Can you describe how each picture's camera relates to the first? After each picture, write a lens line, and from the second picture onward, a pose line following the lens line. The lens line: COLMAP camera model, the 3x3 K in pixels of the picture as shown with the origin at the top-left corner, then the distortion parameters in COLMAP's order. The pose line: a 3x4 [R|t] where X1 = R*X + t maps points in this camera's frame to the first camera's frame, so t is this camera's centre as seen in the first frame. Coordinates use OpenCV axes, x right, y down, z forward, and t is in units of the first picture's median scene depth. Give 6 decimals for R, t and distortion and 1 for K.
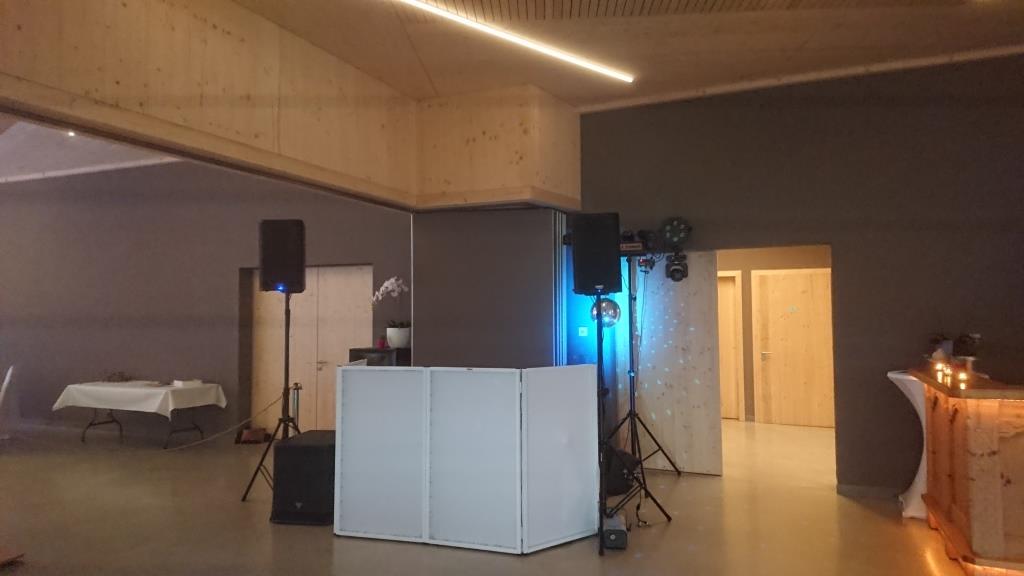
lens RADIAL K [[676.5, 0, 512.0], [0, 676.5, 288.0], [0, 0, 1]] dist [0.149719, -0.182085]
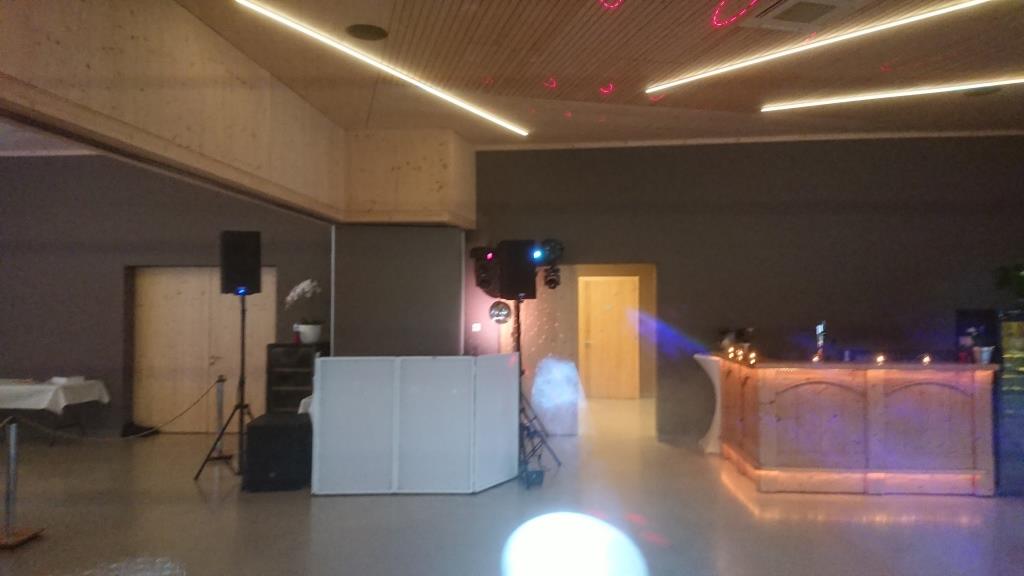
lens RADIAL K [[676.5, 0, 512.0], [0, 676.5, 288.0], [0, 0, 1]] dist [0.149719, -0.182085]
pose [[0.949181, 0.014816, 0.314382, -0.239681], [-0.017918, 0.999815, 0.006980, -0.018474], [-0.314221, -0.012258, 0.949271, -0.205224]]
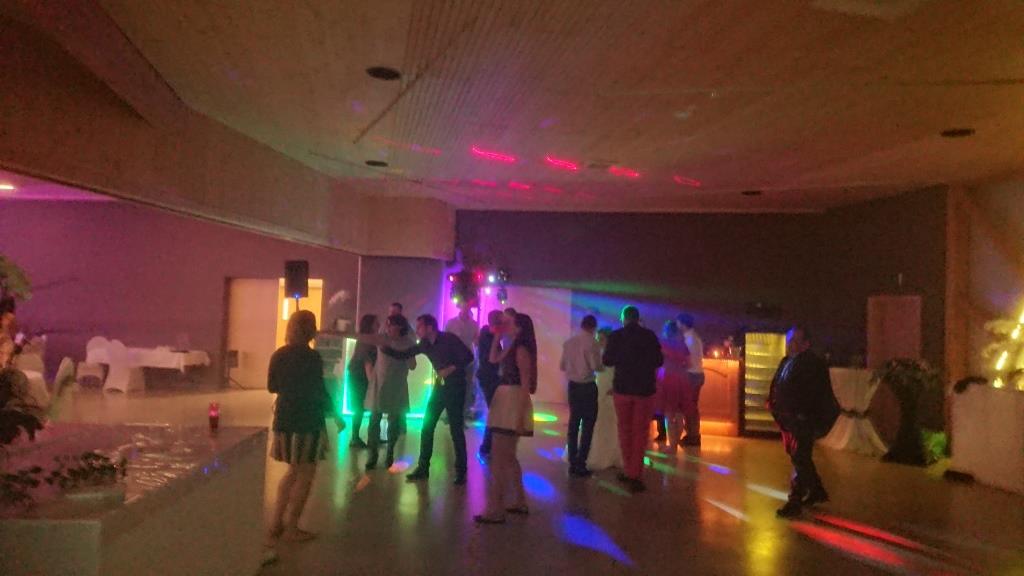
lens RADIAL K [[666.5, 0, 512.0], [0, 666.5, 288.0], [0, 0, 1]] dist [0.163395, -0.210504]
pose [[0.951843, 0.037871, 0.304238, -0.324501], [-0.049640, 0.998285, 0.031041, -0.108616], [-0.302541, -0.044648, 0.952090, -0.865558]]
